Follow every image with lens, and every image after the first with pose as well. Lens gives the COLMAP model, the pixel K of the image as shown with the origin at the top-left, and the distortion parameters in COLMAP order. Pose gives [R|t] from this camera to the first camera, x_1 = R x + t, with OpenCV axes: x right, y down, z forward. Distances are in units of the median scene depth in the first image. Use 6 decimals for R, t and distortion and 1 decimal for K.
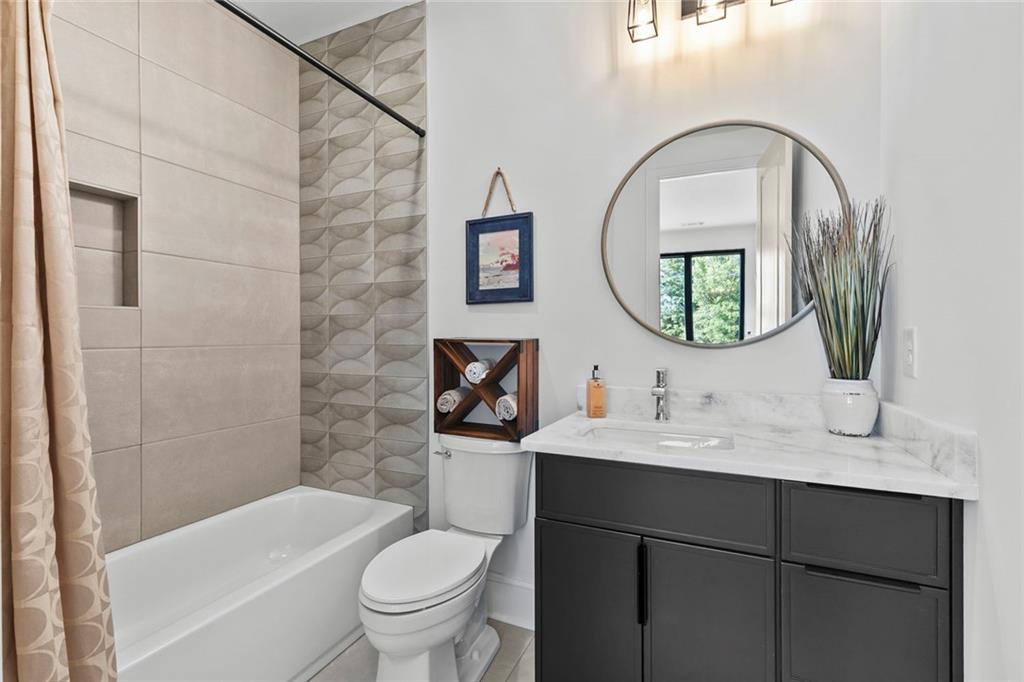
lens RADIAL K [[464.4, 0, 512.0], [0, 464.4, 341.0], [0, 0, 1]] dist [0.007199, -0.000227]
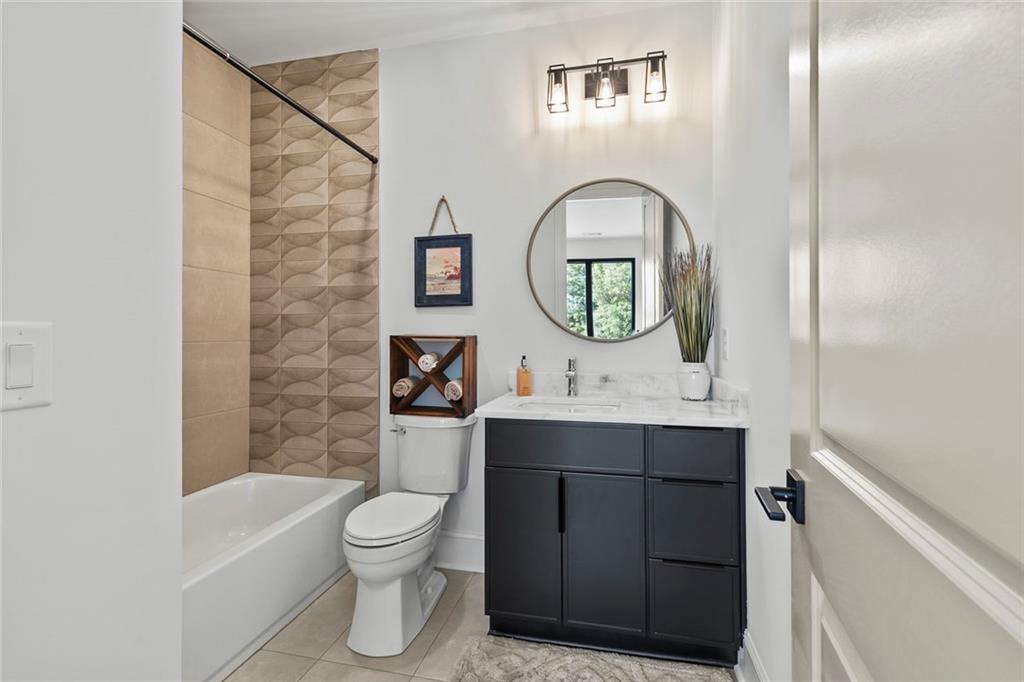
lens RADIAL K [[460.2, 0, 513.1], [0, 460.2, 332.3], [0, 0, 1]] dist [0.013320, 0.000042]
pose [[0.980162, 0.001017, 0.198196, -0.085354], [0.001593, 0.999914, -0.013010, 0.002558], [-0.198192, 0.013068, 0.980076, -0.213041]]
